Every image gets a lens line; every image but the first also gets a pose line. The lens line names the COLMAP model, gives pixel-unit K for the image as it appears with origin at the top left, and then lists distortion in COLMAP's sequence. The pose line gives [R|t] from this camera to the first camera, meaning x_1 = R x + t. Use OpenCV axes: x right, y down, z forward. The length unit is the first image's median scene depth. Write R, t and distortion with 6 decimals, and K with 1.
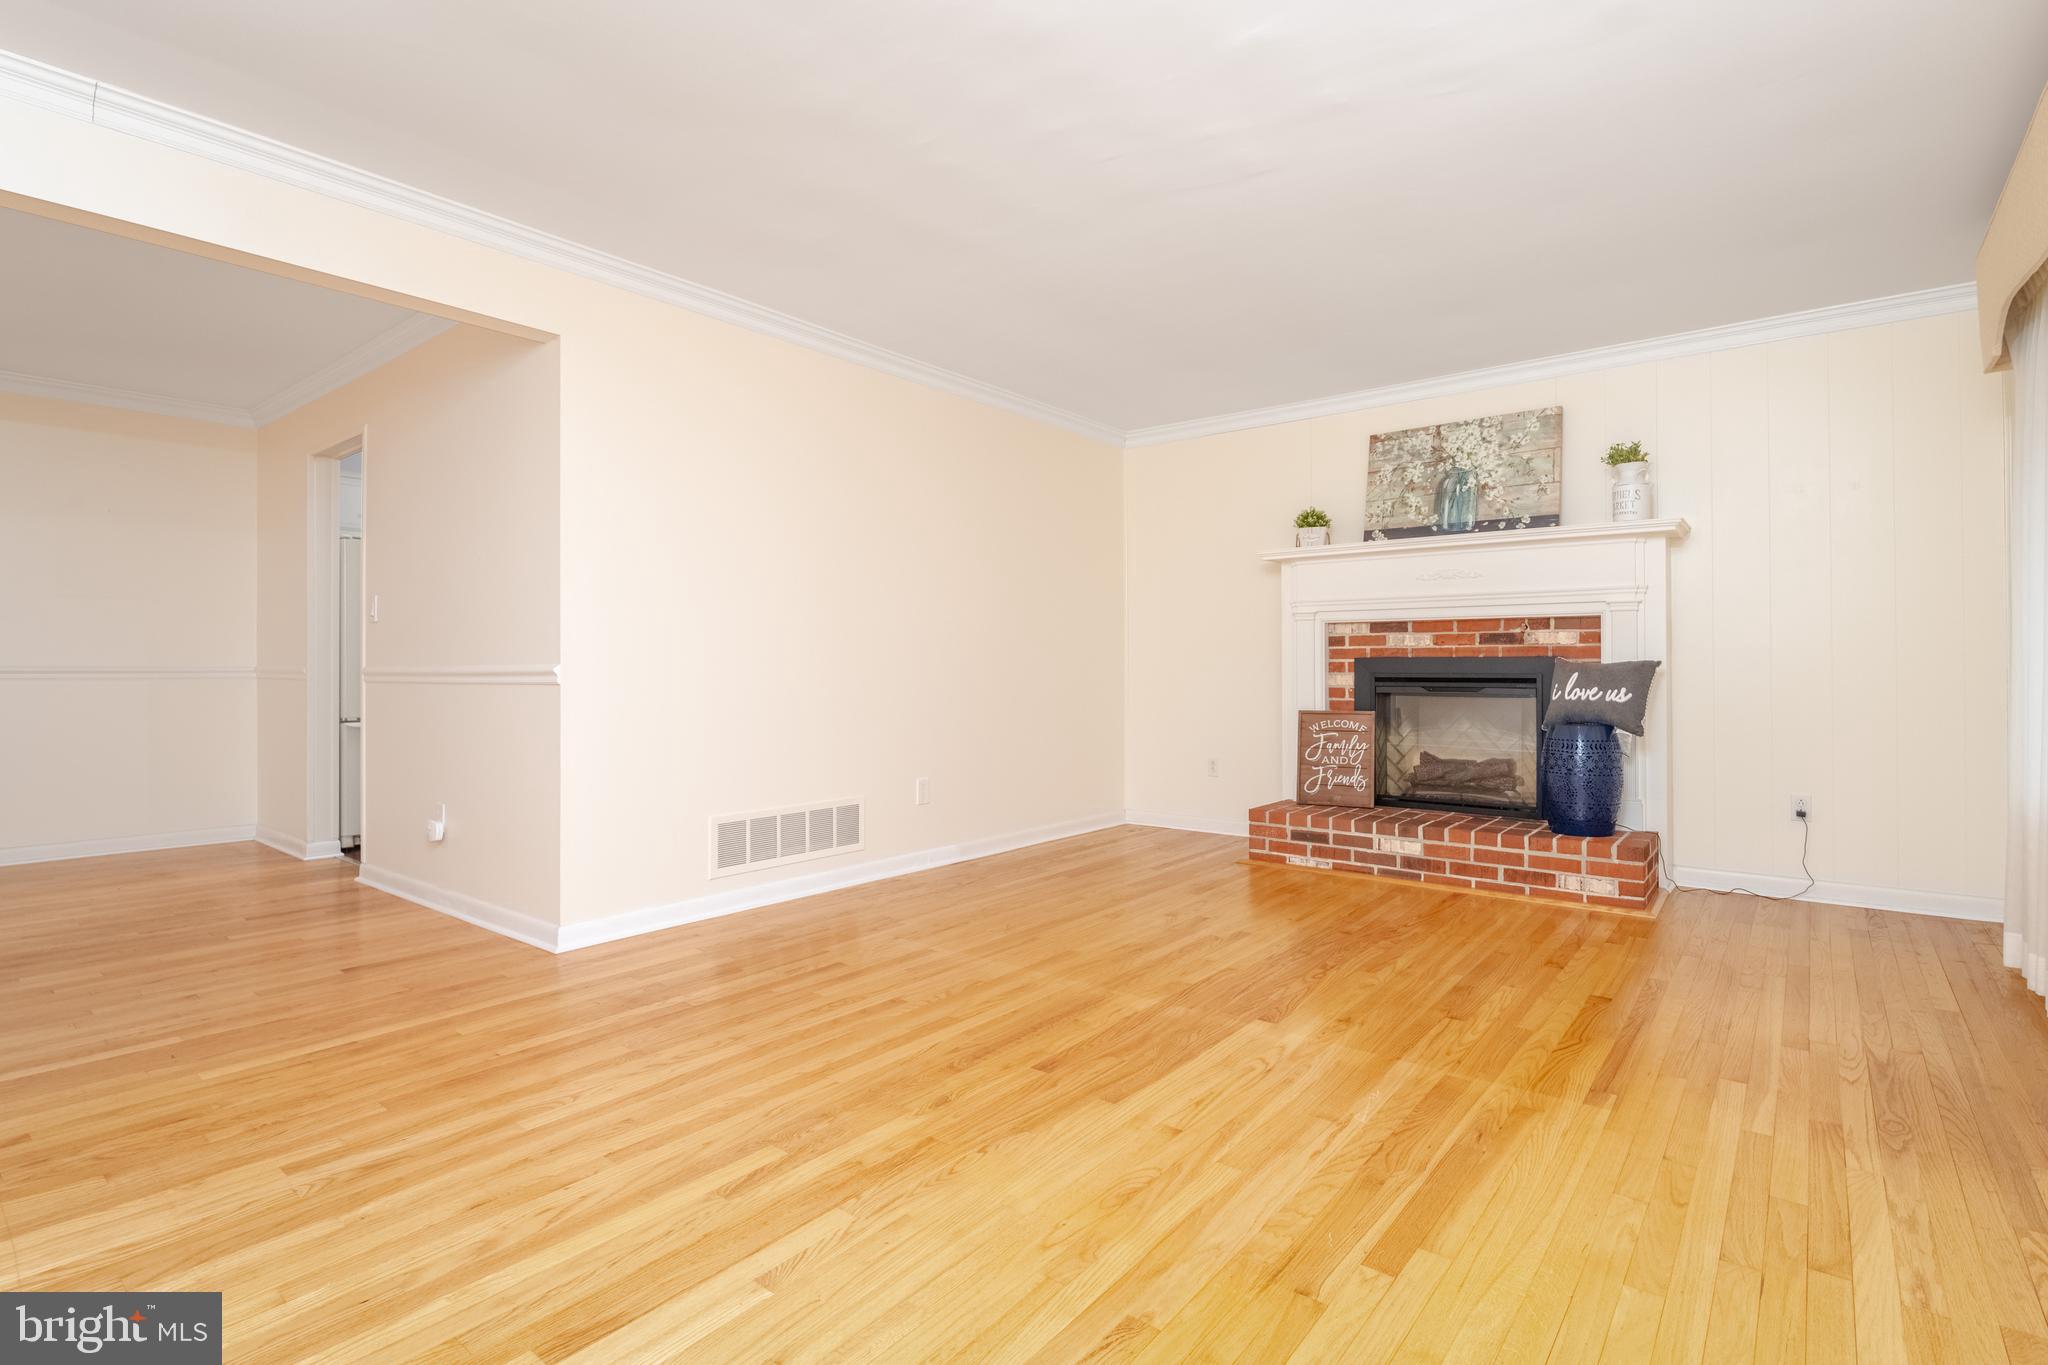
lens RADIAL K [[980.5, 0, 1054.0], [0, 980.5, 665.3], [0, 0, 1]] dist [0.001433, -0.007728]
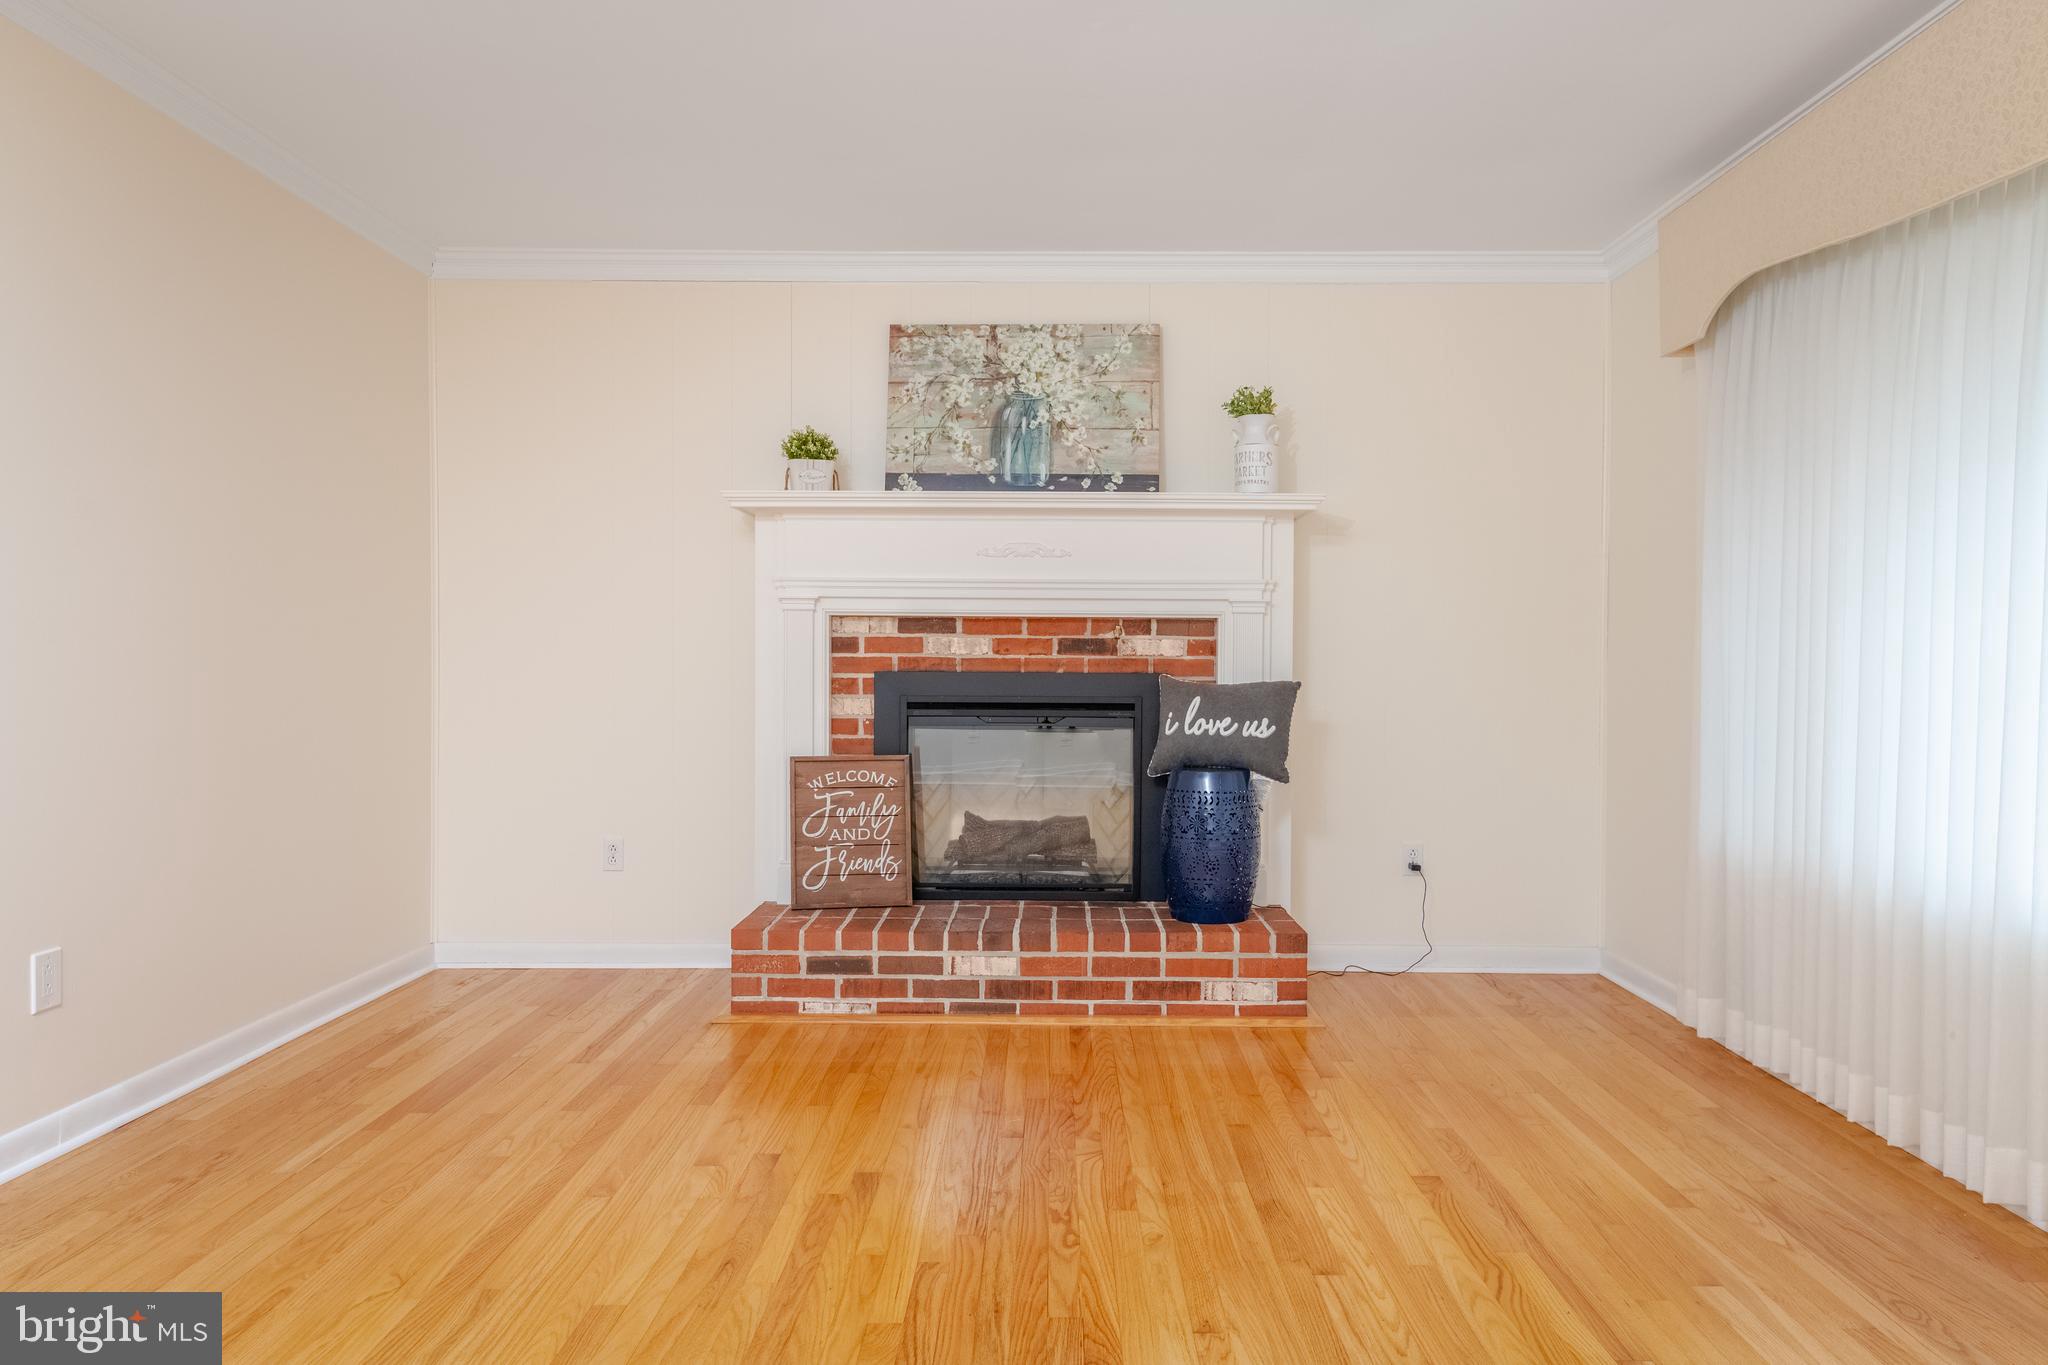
lens RADIAL K [[1359.7, 0, 1057.5], [0, 1359.7, 685.5], [0, 0, 1]] dist [0.024648, -0.004823]
pose [[0.792366, -0.005511, 0.610021, -0.171932], [-0.007421, 0.999798, 0.018671, -0.019790], [-0.610001, -0.019321, 0.792165, 0.280563]]
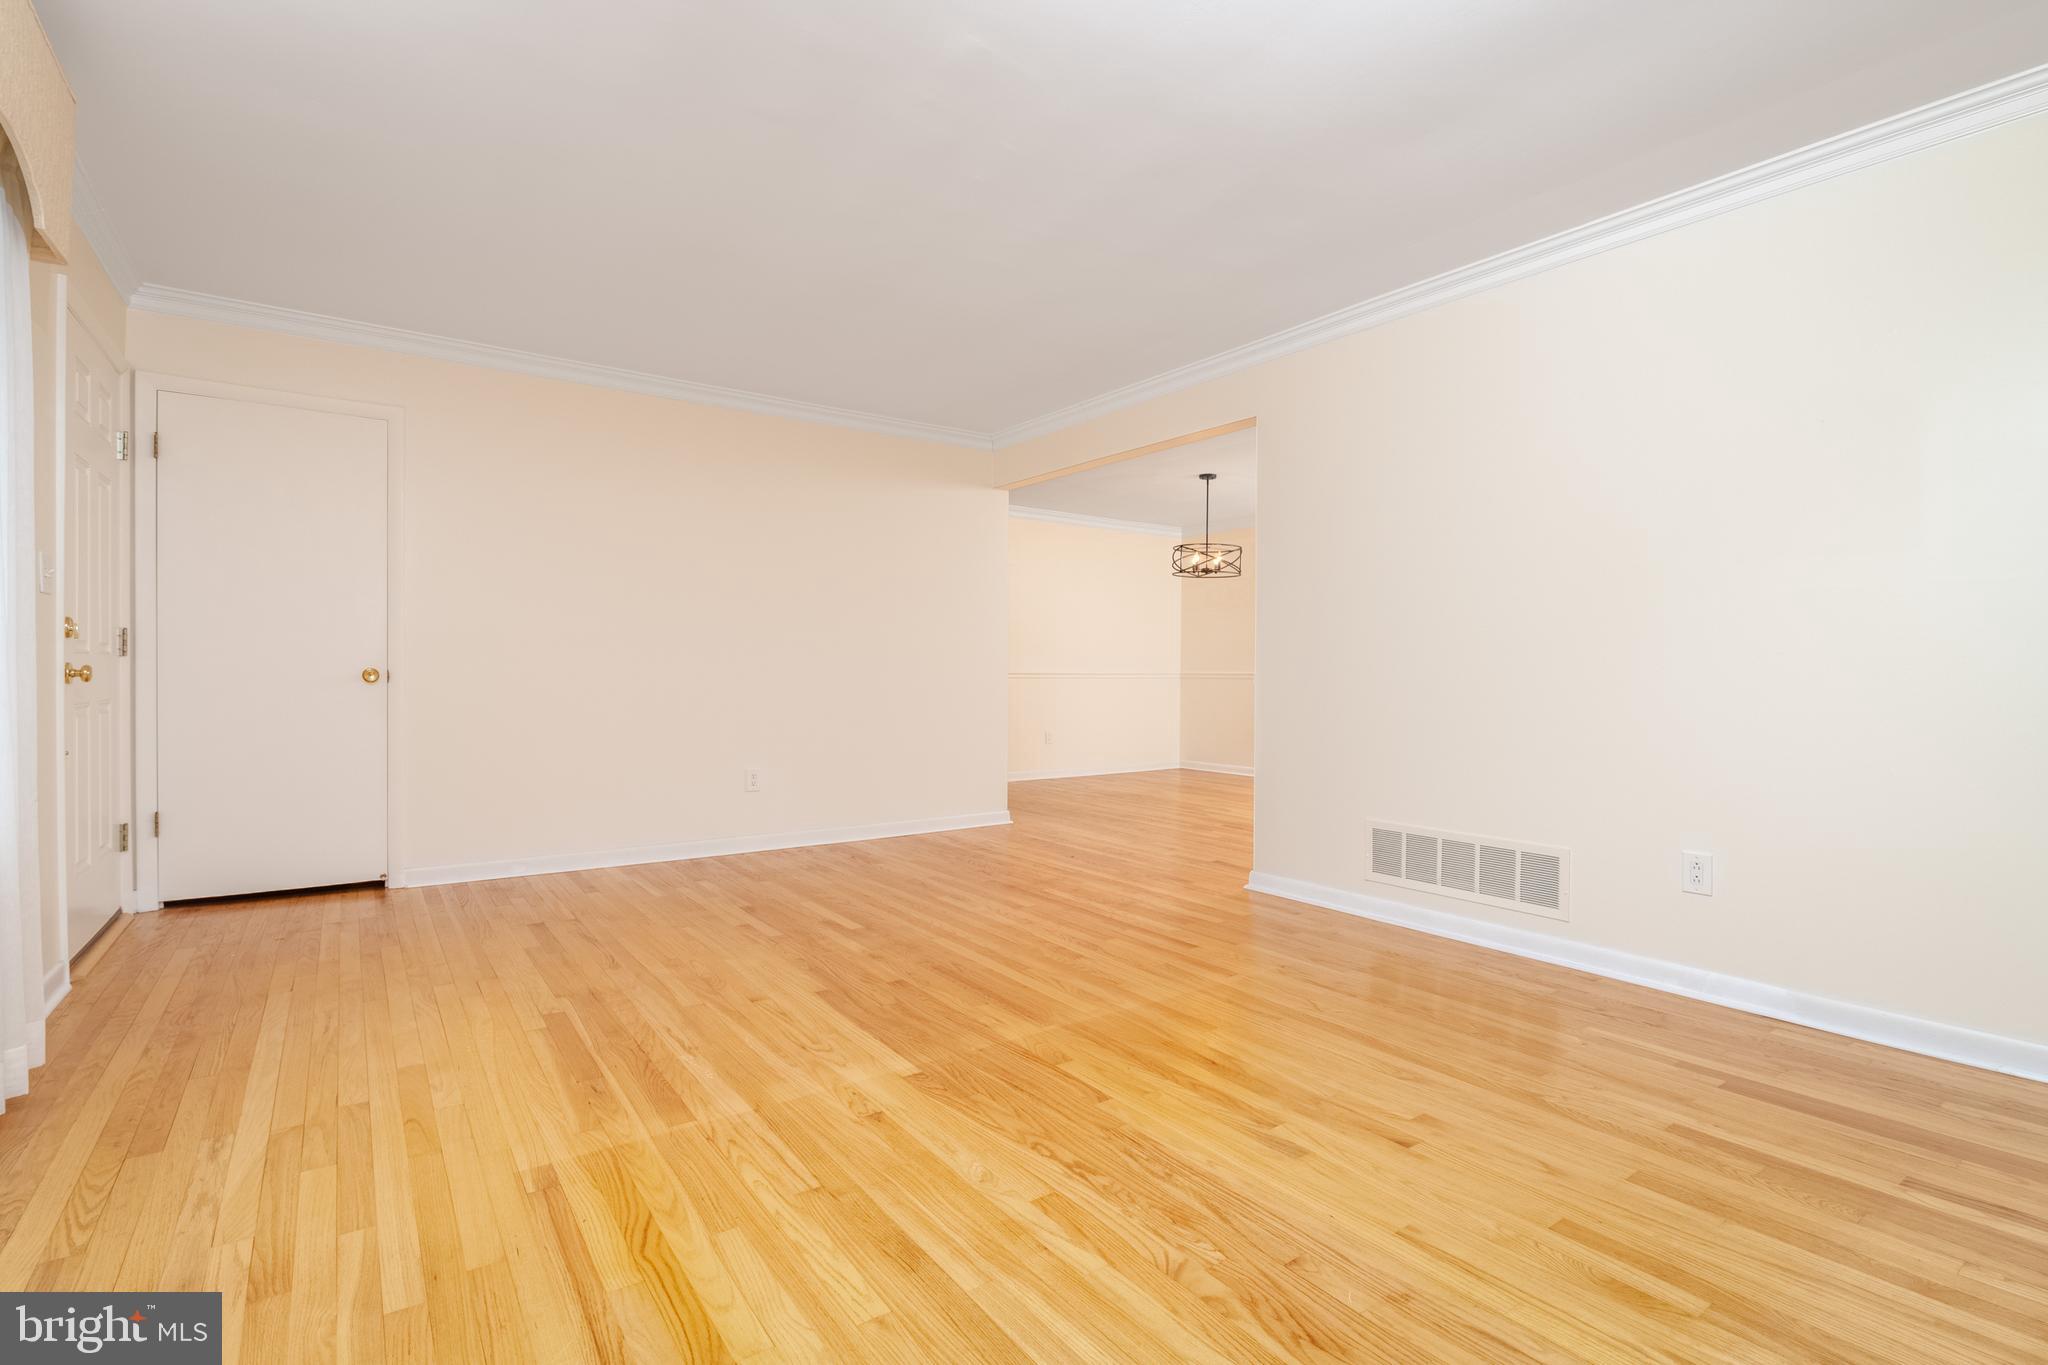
lens RADIAL K [[980.5, 0, 1033.9], [0, 980.5, 676.8], [0, 0, 1]] dist [0.001433, -0.007728]
pose [[-0.293701, 0.005341, -0.955882, 0.669438], [-0.004683, 0.999964, 0.007026, 0.001601], [0.955886, 0.006540, -0.293666, 0.893663]]
